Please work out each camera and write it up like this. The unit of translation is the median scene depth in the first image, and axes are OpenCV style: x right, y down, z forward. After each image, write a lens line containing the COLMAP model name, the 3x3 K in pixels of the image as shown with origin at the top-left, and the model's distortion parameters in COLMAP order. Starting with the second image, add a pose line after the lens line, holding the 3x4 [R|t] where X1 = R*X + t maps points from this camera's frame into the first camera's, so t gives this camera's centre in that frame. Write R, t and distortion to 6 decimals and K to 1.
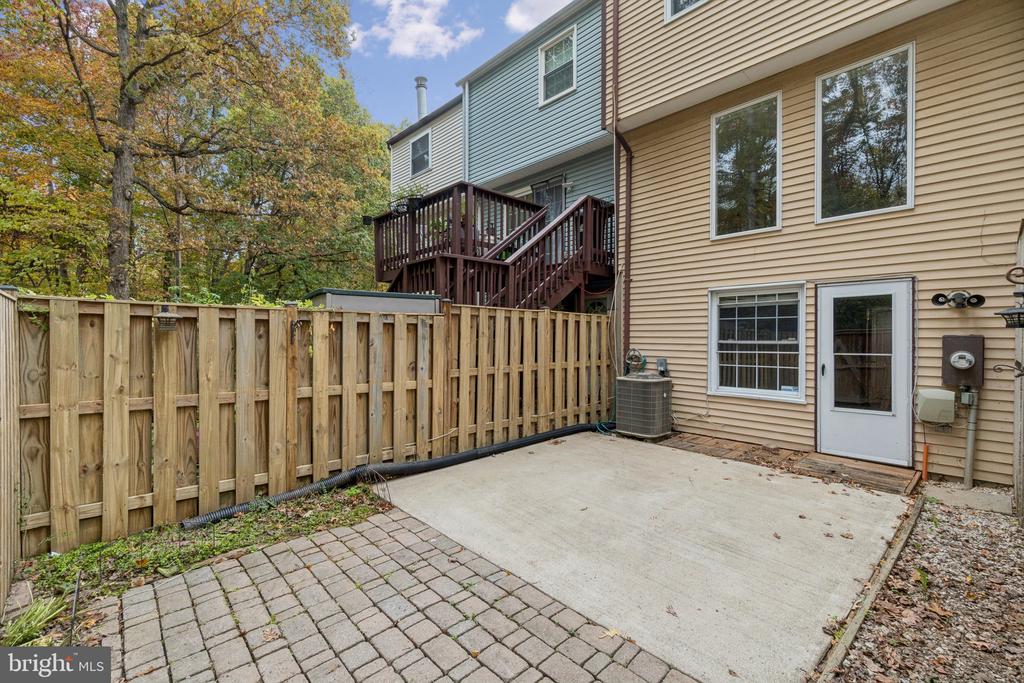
lens RADIAL K [[458.8, 0, 512.0], [0, 458.8, 341.5], [0, 0, 1]] dist [-0.000309, 0.000066]
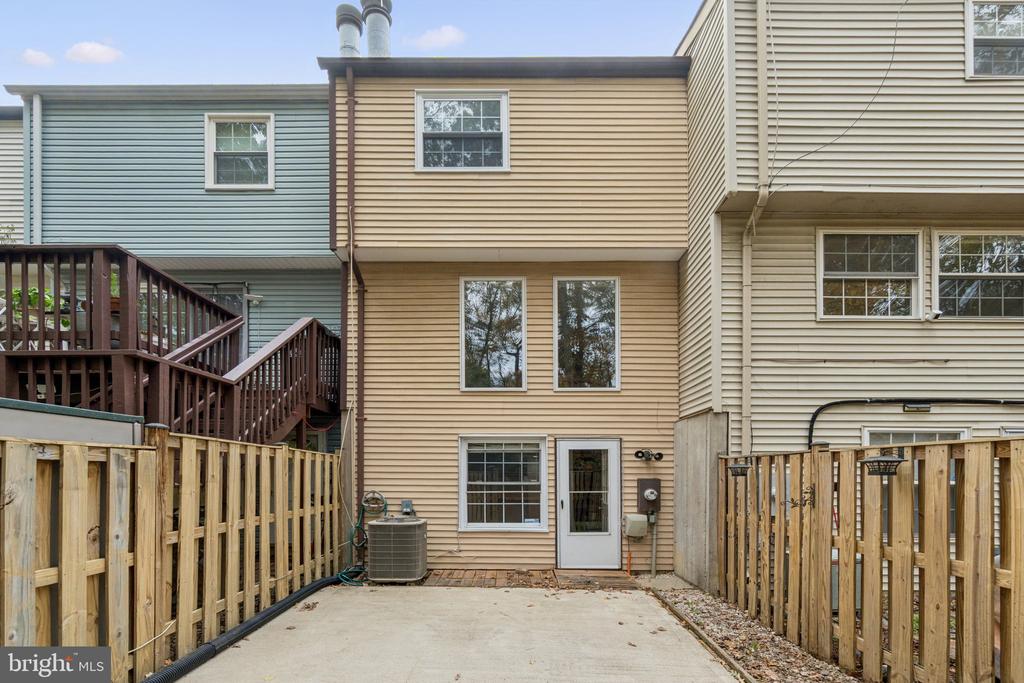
lens RADIAL K [[422.4, 0, 515.9], [0, 422.4, 477.6], [0, 0, 1]] dist [-0.000920, -0.000115]
pose [[0.680882, -0.006437, 0.732365, -0.223860], [0.008241, 0.999965, 0.001127, -0.013087], [-0.732347, 0.005268, 0.680911, 0.222029]]
